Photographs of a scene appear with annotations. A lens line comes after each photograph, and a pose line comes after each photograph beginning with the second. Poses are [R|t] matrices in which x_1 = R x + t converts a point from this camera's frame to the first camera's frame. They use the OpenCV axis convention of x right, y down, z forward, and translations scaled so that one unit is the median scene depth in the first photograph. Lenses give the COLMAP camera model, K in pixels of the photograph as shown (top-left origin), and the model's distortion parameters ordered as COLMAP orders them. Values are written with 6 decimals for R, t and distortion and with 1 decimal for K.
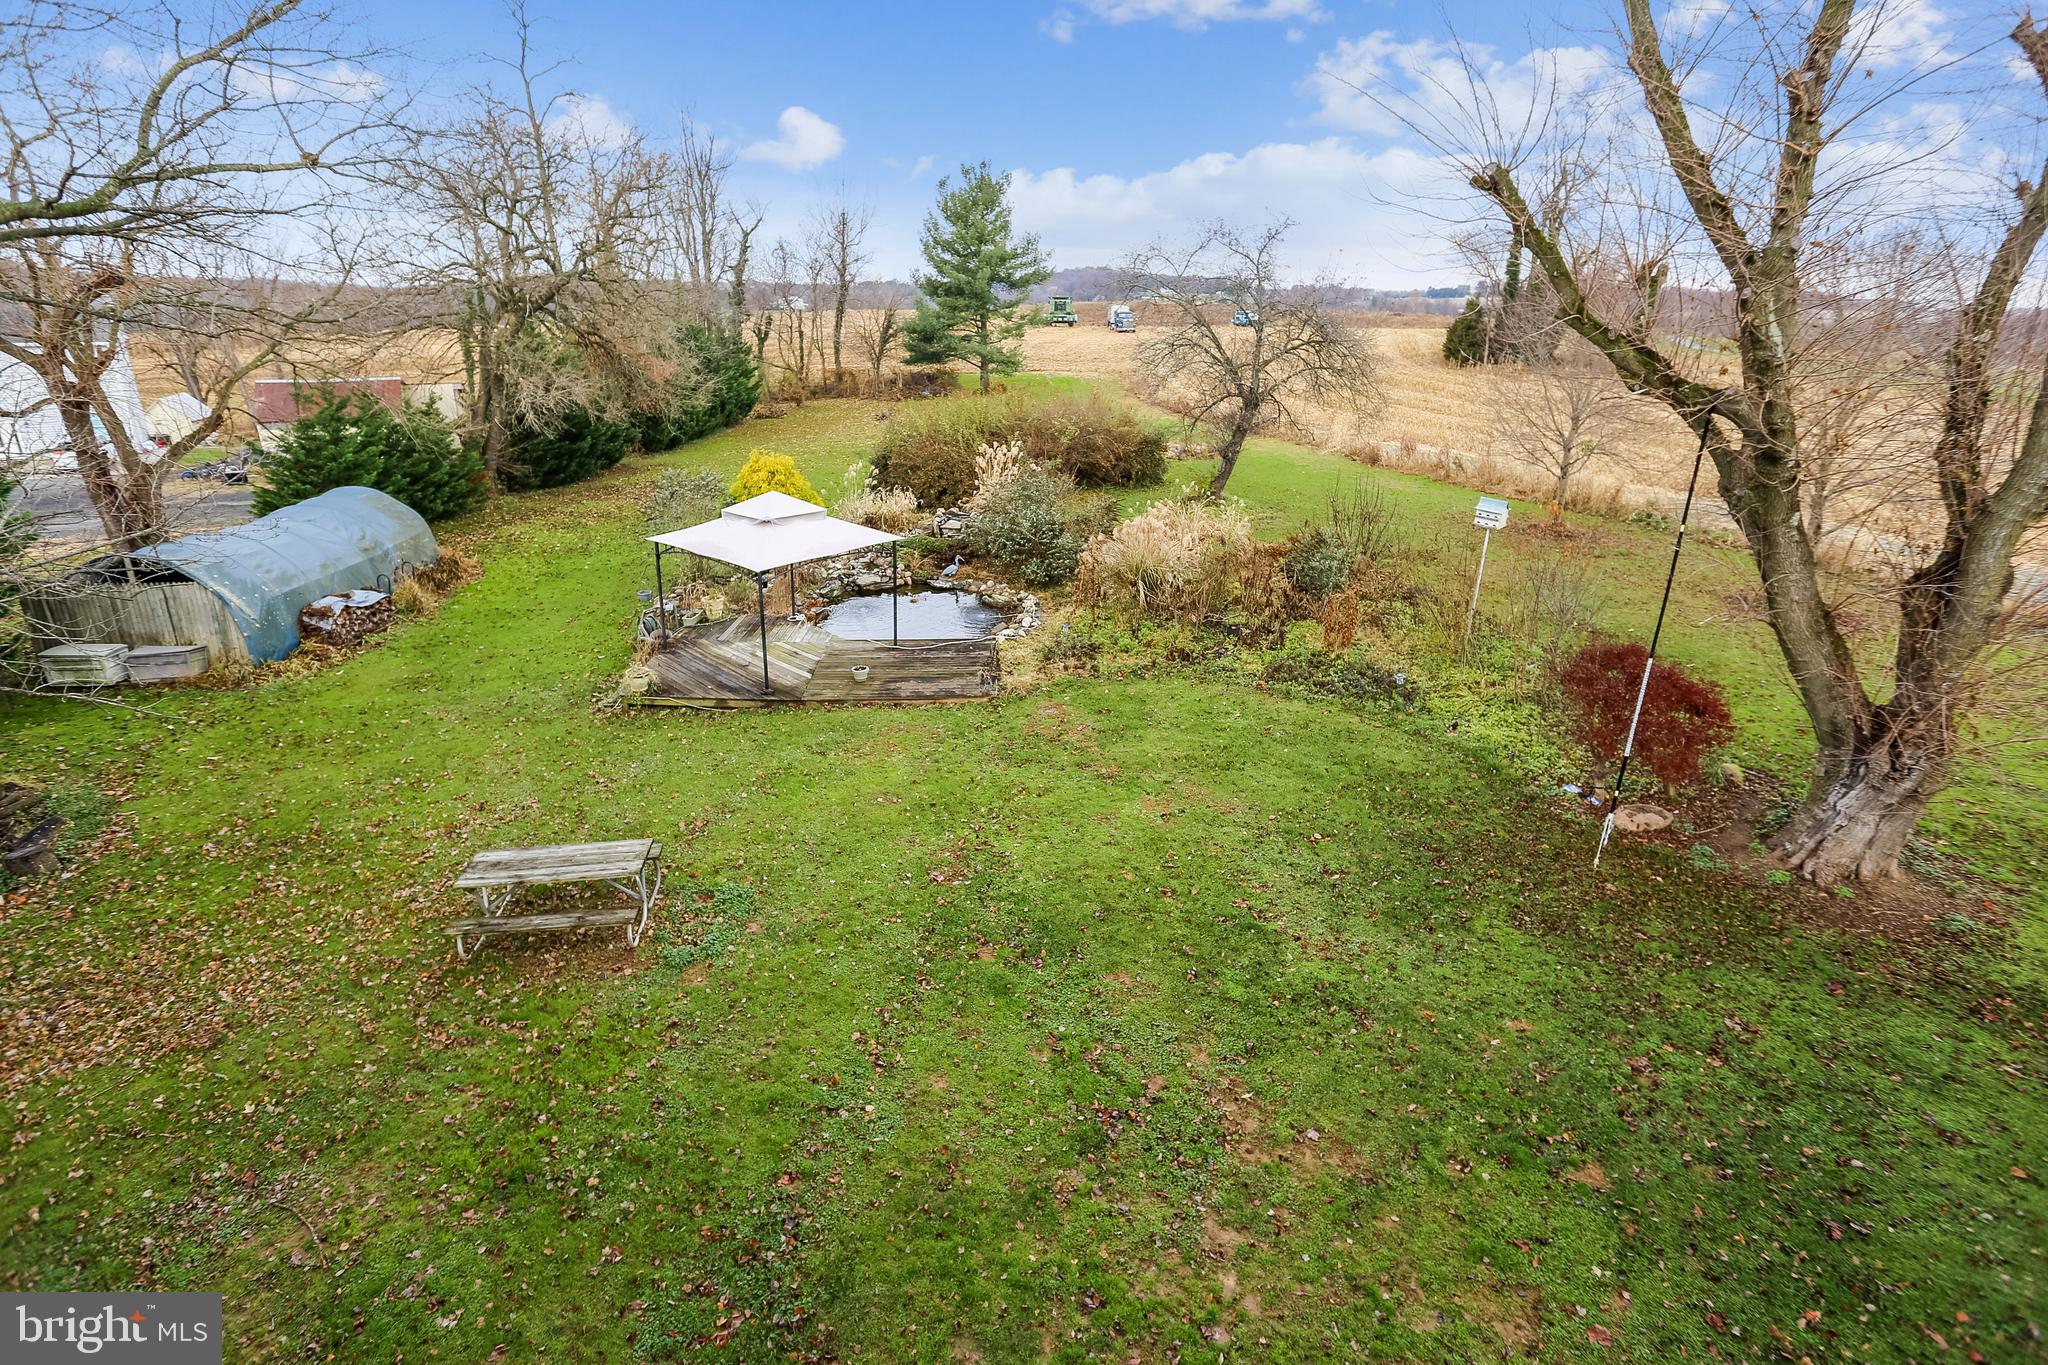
lens RADIAL K [[1031.2, 0, 1024.3], [0, 1031.2, 680.5], [0, 0, 1]] dist [-0.065781, 0.006675]
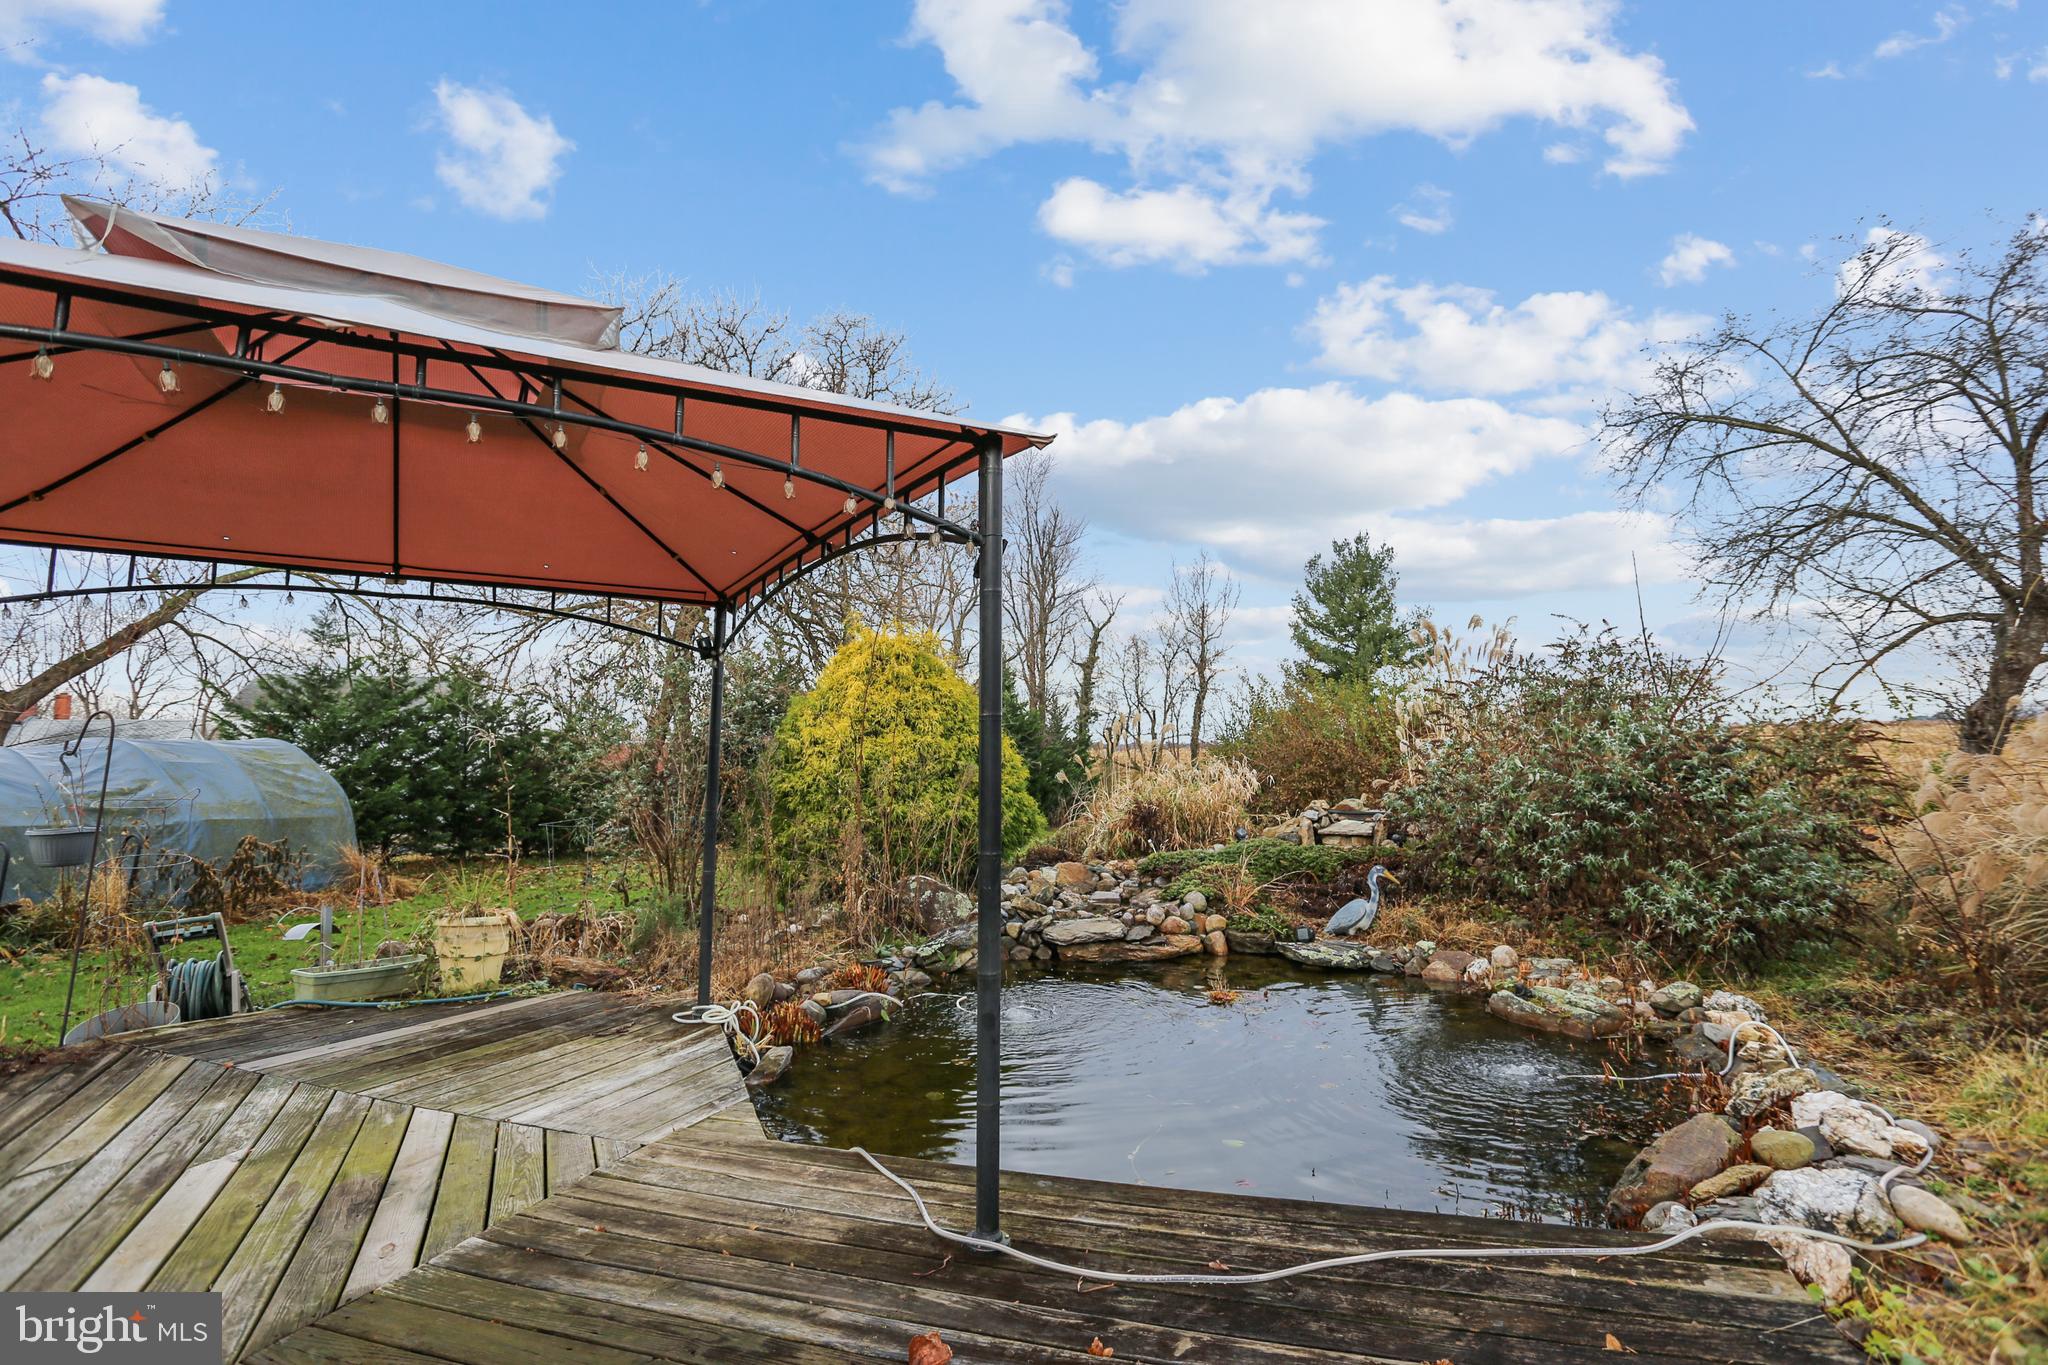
lens RADIAL K [[1031.2, 0, 1023.5], [0, 1031.2, 677.5], [0, 0, 1]] dist [-0.065781, 0.006675]
pose [[0.937753, -0.055770, -0.342796, -0.016253], [-0.093969, 0.909465, -0.405023, -0.011427], [0.334349, 0.412024, 0.847613, 0.199327]]
